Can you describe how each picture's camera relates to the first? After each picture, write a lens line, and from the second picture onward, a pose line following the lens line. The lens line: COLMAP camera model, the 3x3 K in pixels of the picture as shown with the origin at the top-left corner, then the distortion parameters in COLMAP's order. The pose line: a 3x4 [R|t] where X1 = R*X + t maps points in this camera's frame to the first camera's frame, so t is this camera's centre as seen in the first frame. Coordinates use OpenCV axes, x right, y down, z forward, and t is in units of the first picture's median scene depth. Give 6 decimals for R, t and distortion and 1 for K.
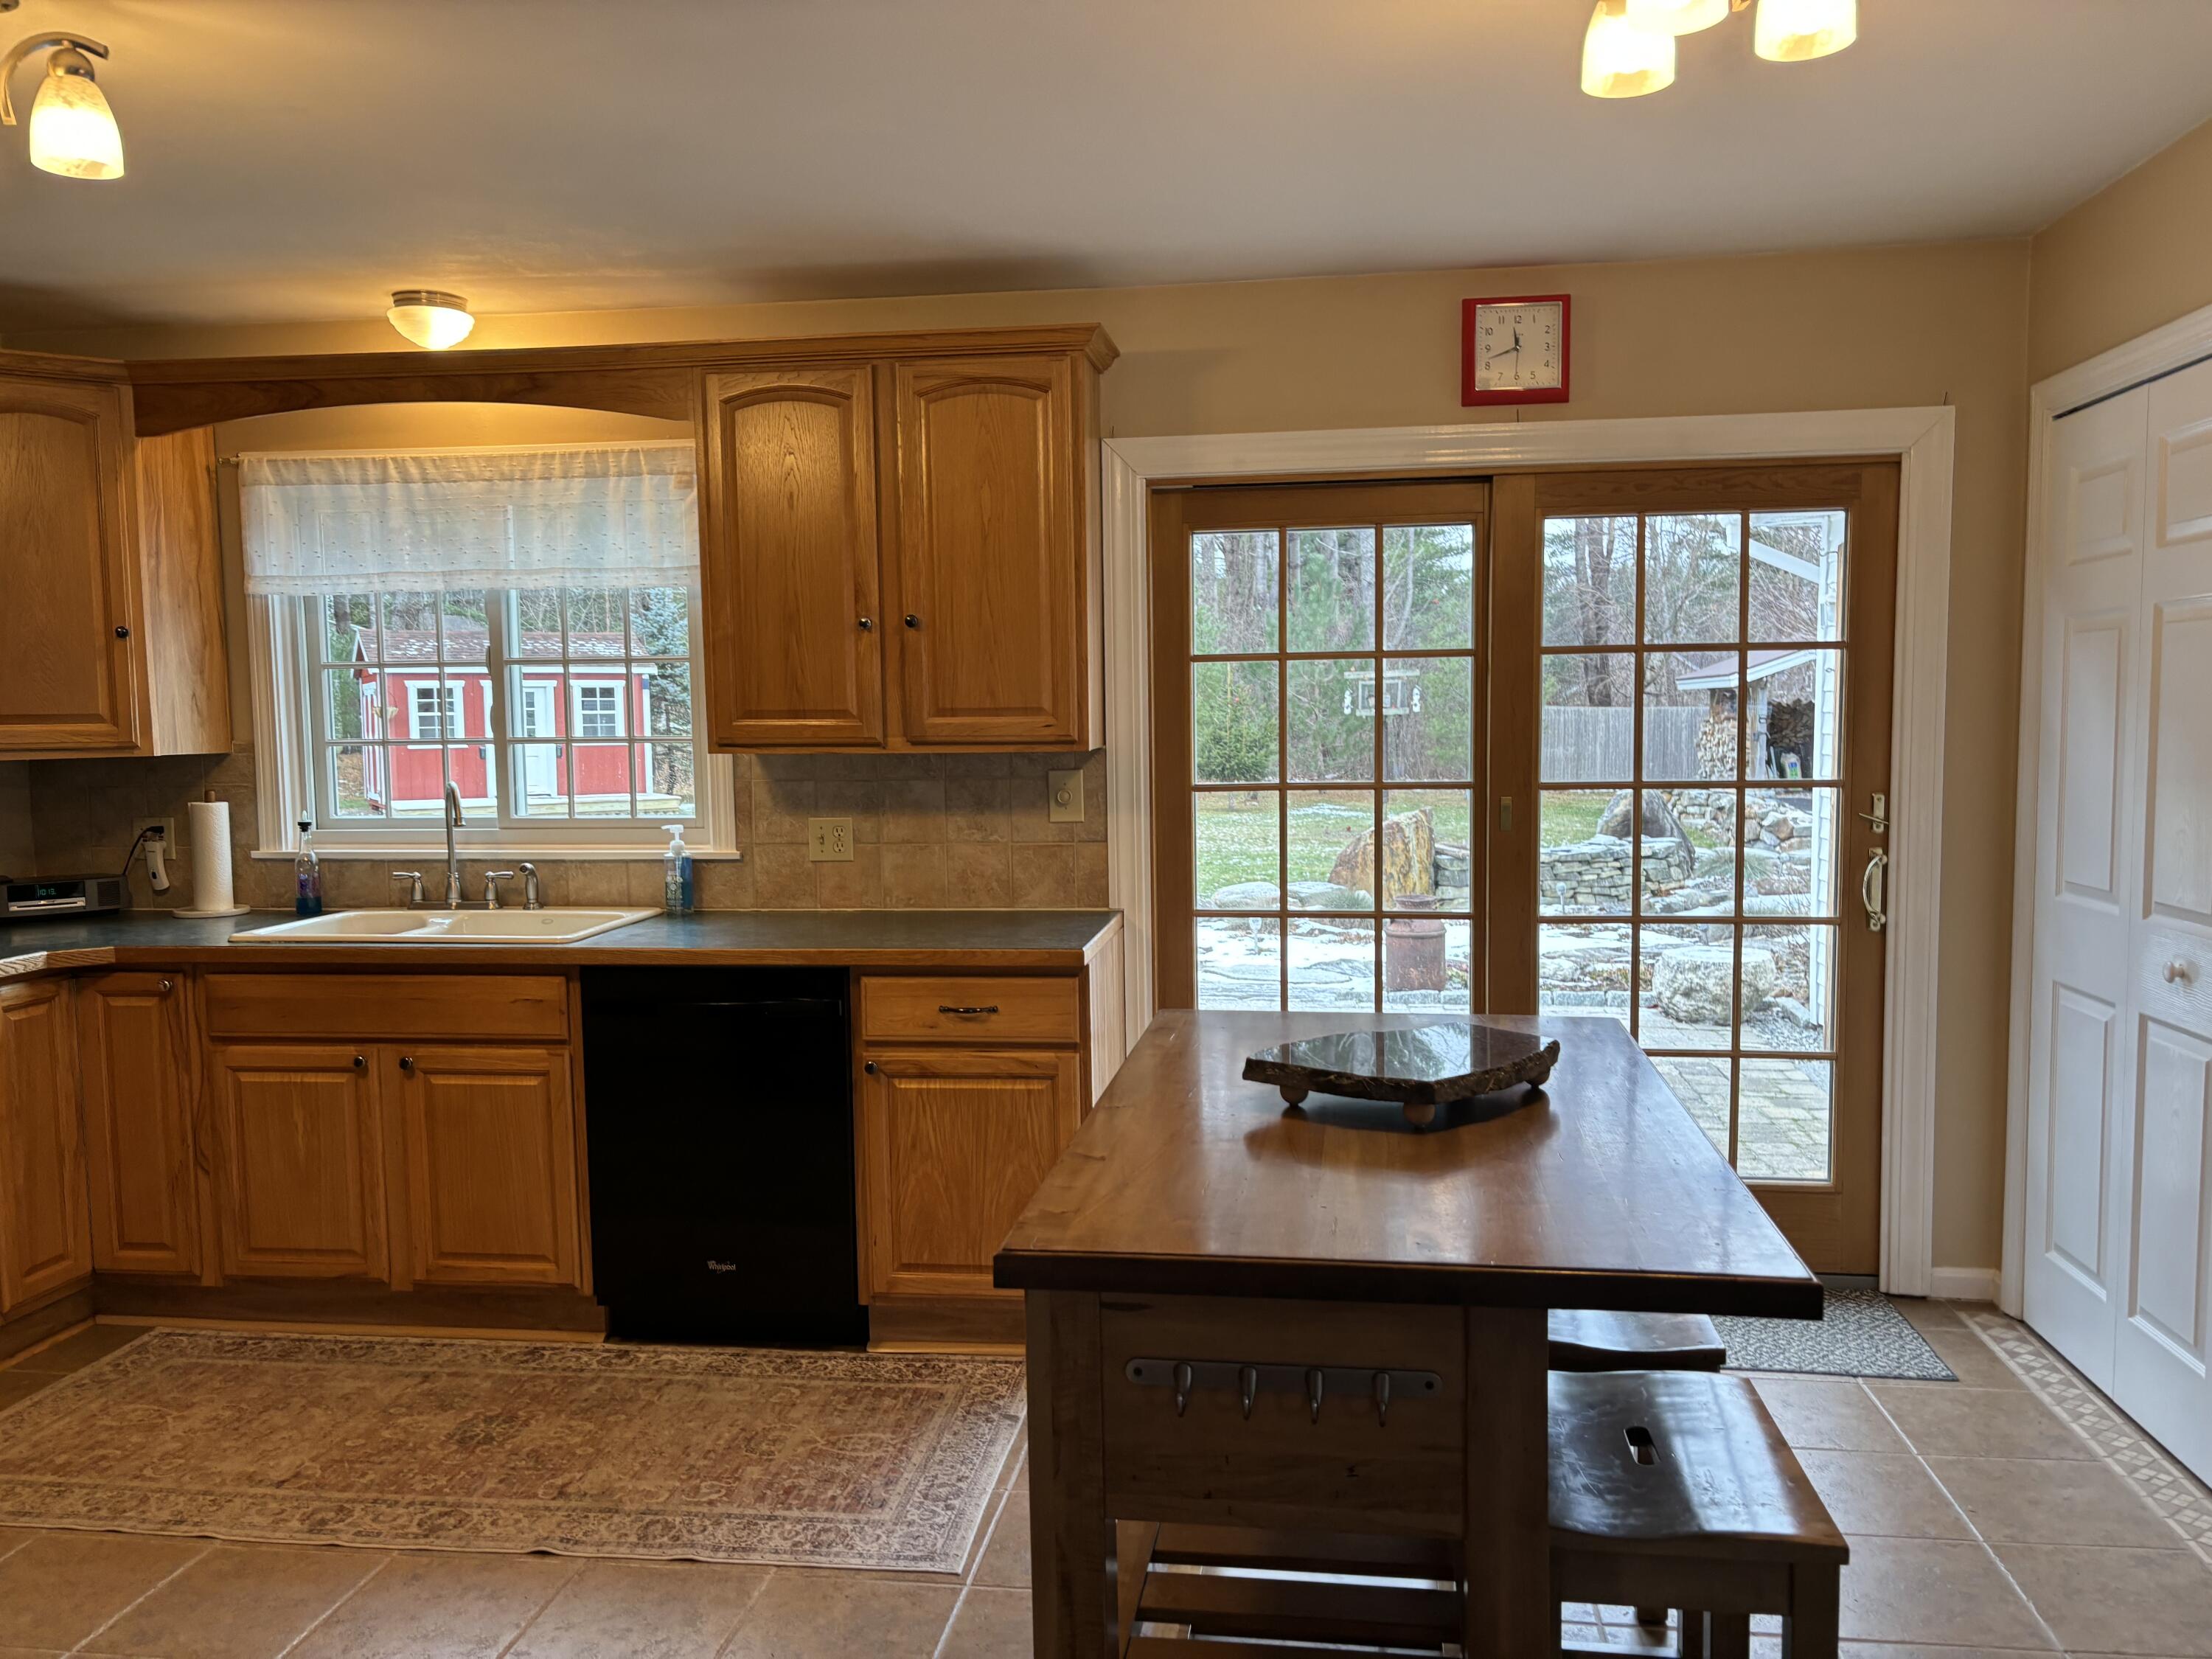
lens RADIAL K [[1671.9, 0, 1123.3], [0, 1671.9, 848.1], [0, 0, 1]] dist [0.056847, -0.065478]
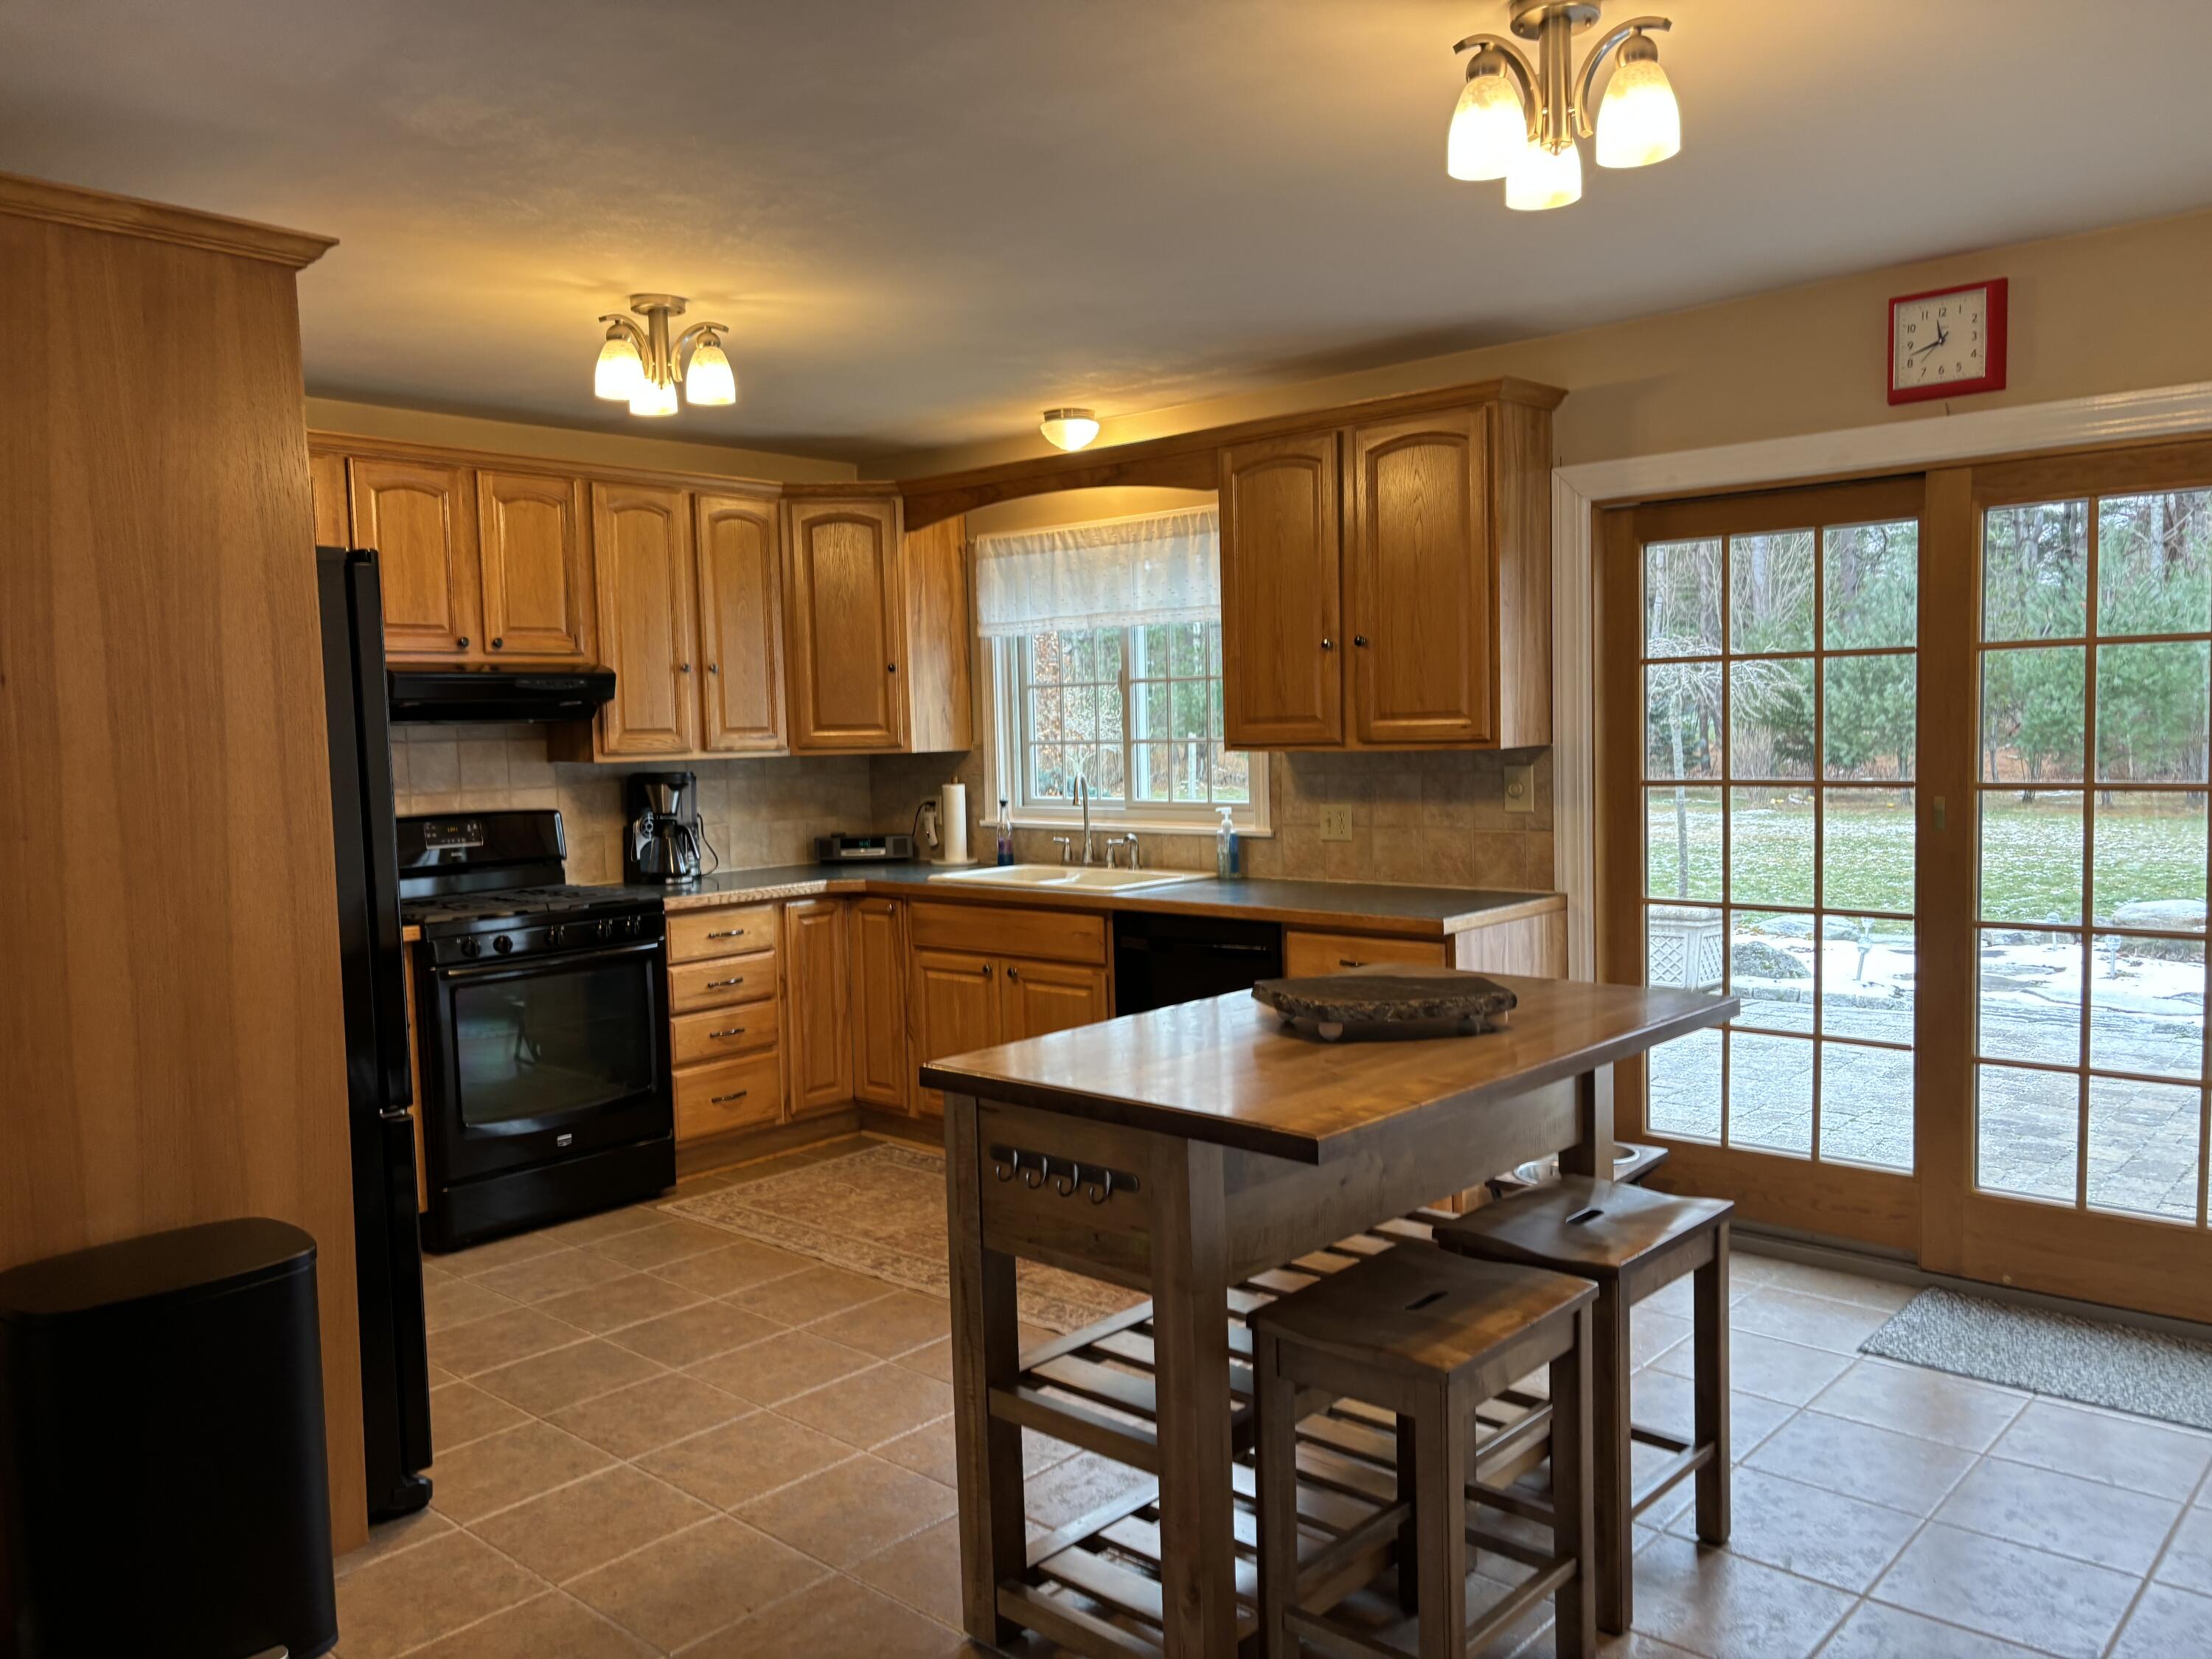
lens RADIAL K [[1671.9, 0, 1106.9], [0, 1671.9, 844.5], [0, 0, 1]] dist [0.056847, -0.065478]
pose [[0.822848, 0.034936, -0.567186, 0.391802], [-0.034611, 0.999336, 0.011342, 0.002888], [0.567206, 0.010298, 0.823512, -0.086814]]
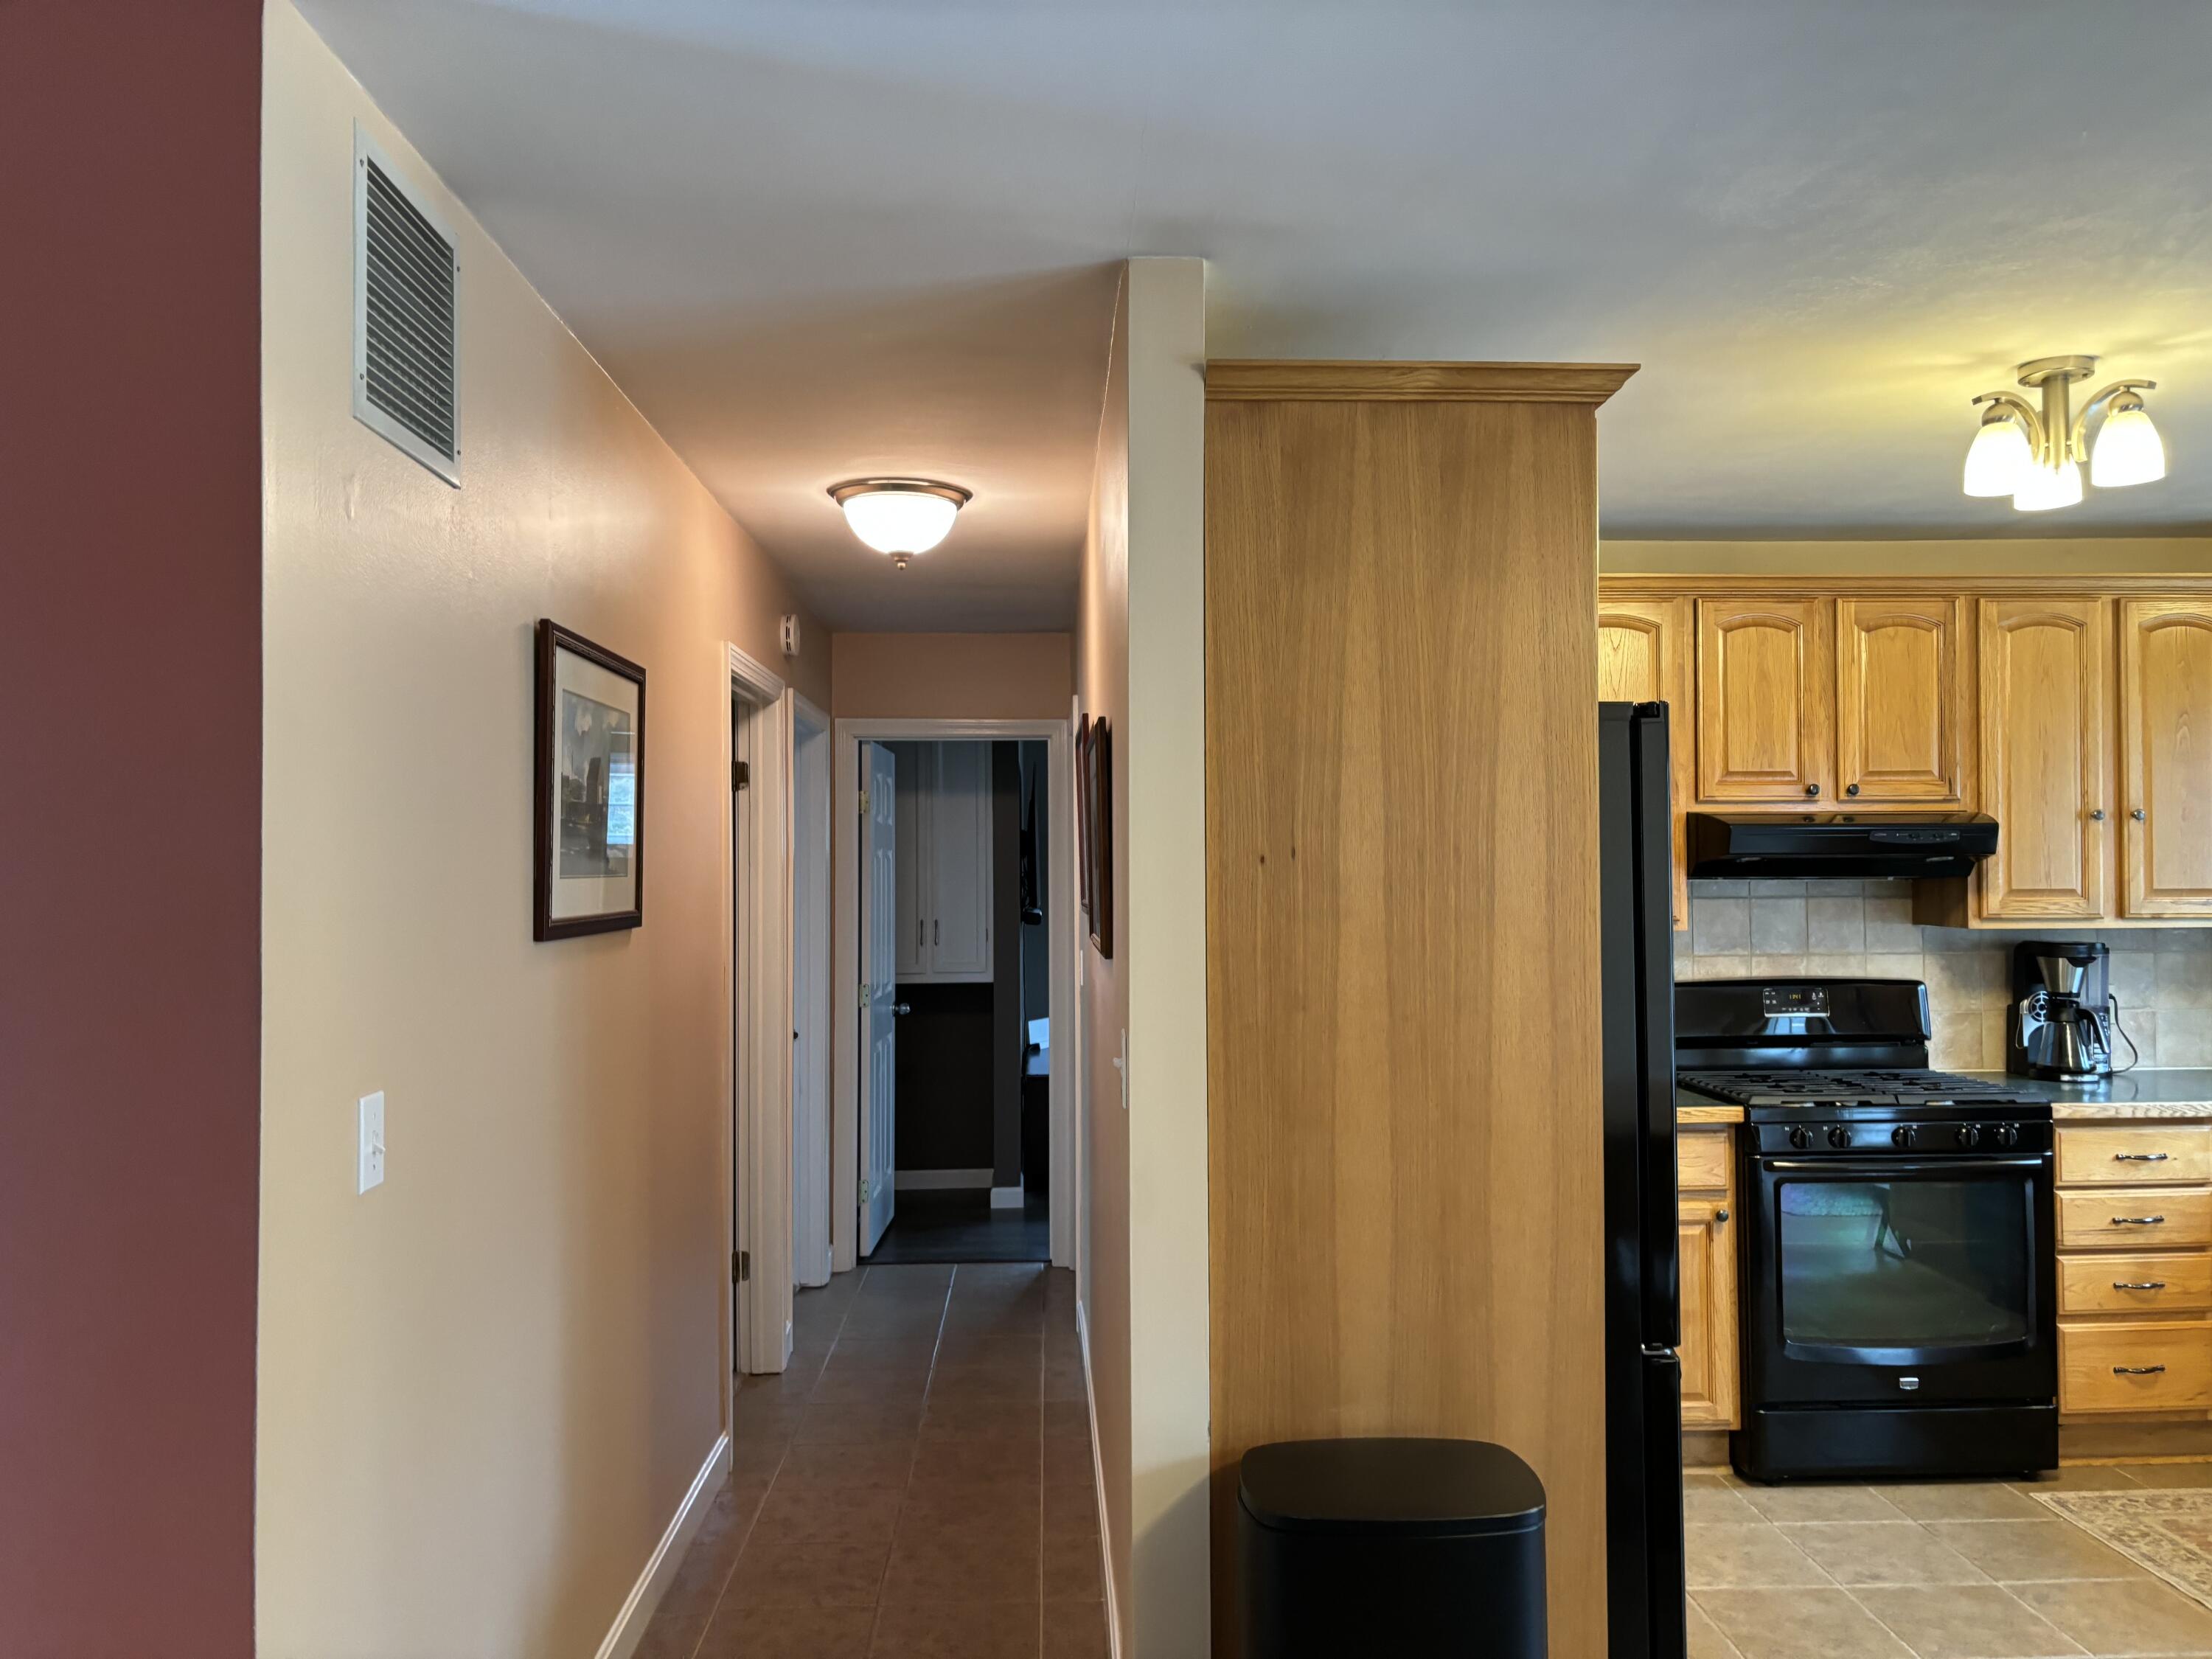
lens RADIAL K [[1671.9, 0, 1104.8], [0, 1671.9, 849.9], [0, 0, 1]] dist [0.056847, -0.065478]
pose [[0.170056, 0.000574, -0.985434, 0.307158], [-0.079732, 0.996729, -0.013179, -0.024474], [0.982204, 0.080812, 0.169545, 0.021434]]
